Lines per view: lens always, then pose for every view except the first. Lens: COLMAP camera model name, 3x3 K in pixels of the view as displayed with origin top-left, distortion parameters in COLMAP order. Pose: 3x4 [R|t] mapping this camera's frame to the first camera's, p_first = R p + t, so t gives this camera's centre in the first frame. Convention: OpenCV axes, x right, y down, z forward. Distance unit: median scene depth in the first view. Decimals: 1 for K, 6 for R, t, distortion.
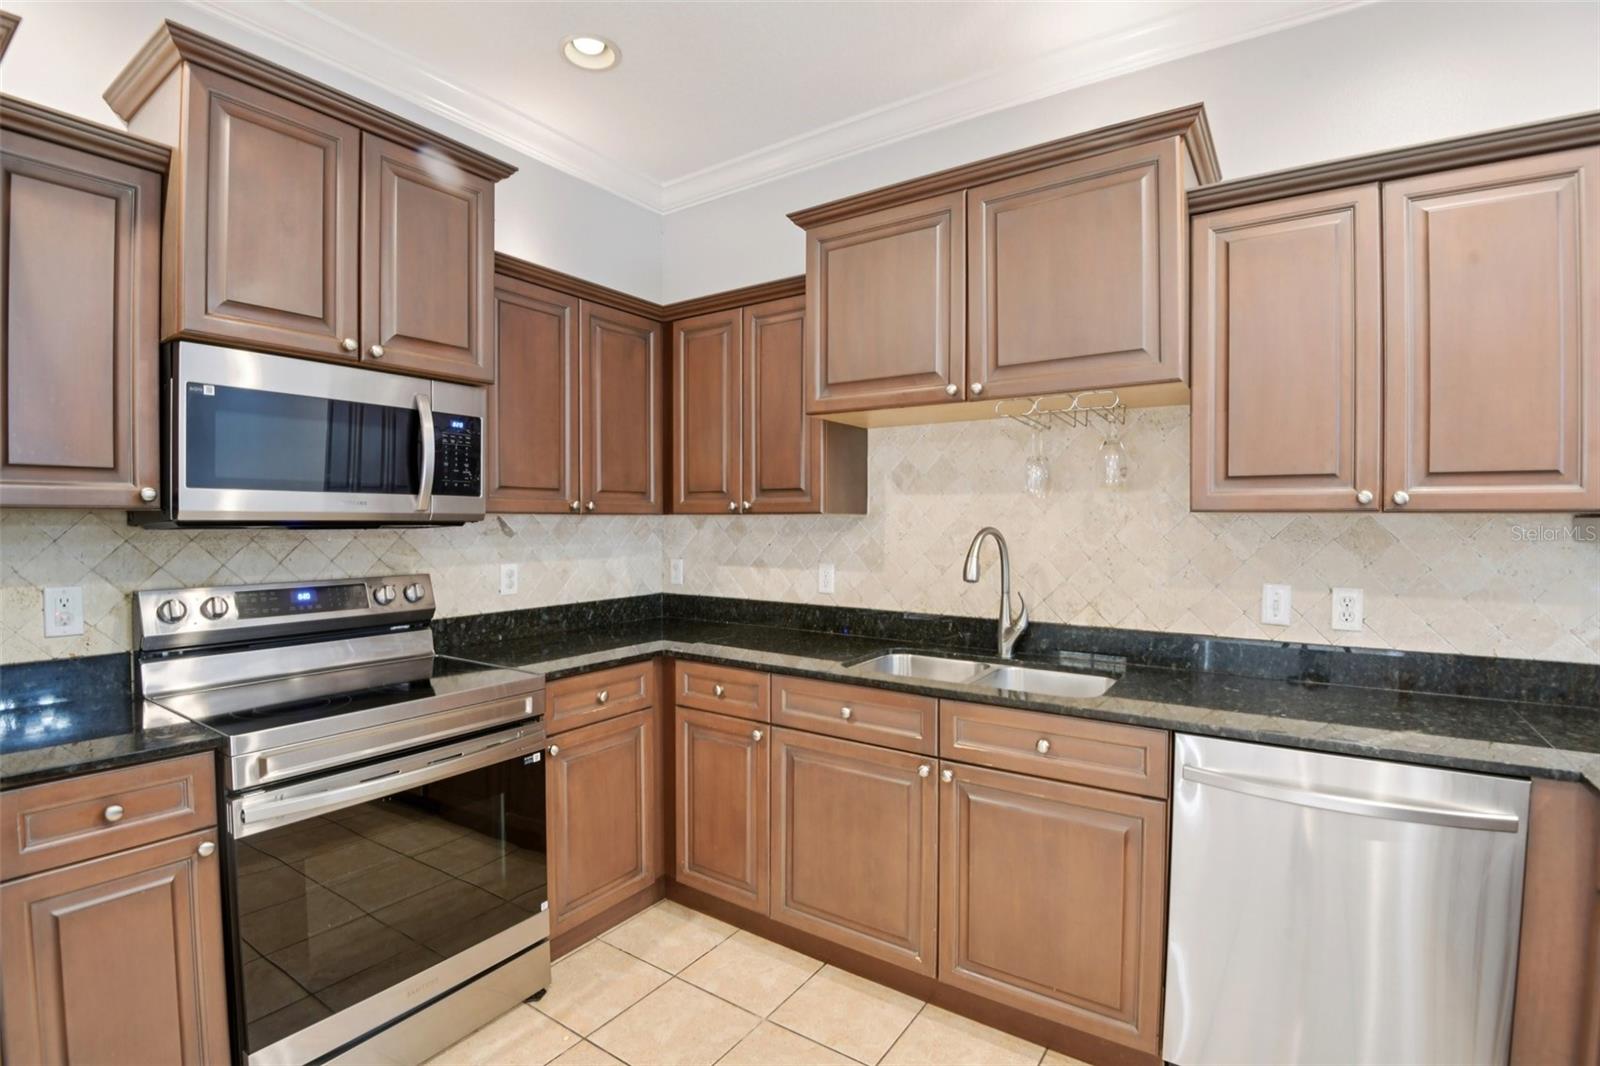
lens RADIAL K [[742.7, 0, 795.5], [0, 742.7, 529.1], [0, 0, 1]] dist [-0.019220, -0.012551]
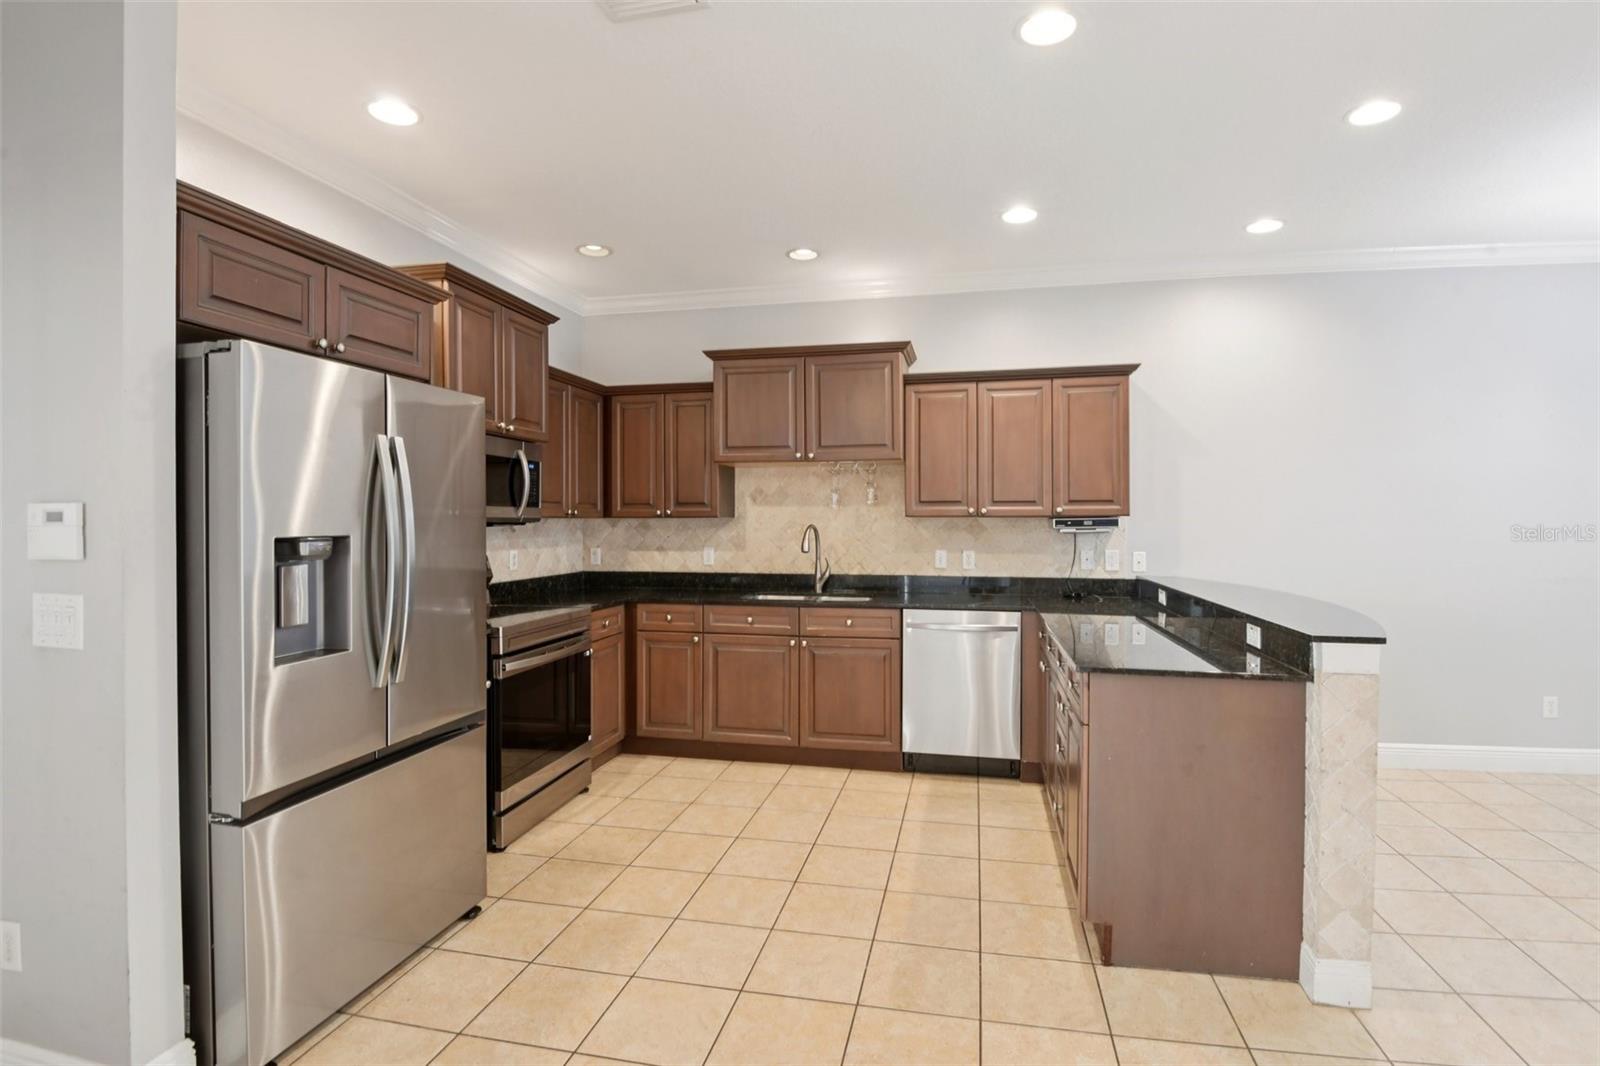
lens RADIAL K [[756.8, 0, 808.8], [0, 756.8, 506.6], [0, 0, 1]] dist [-0.030113, -0.001382]
pose [[0.925580, 0.004025, 0.378532, -0.484887], [0.007832, 0.999526, -0.029780, 0.009260], [-0.378472, 0.030528, 0.925109, -0.810768]]
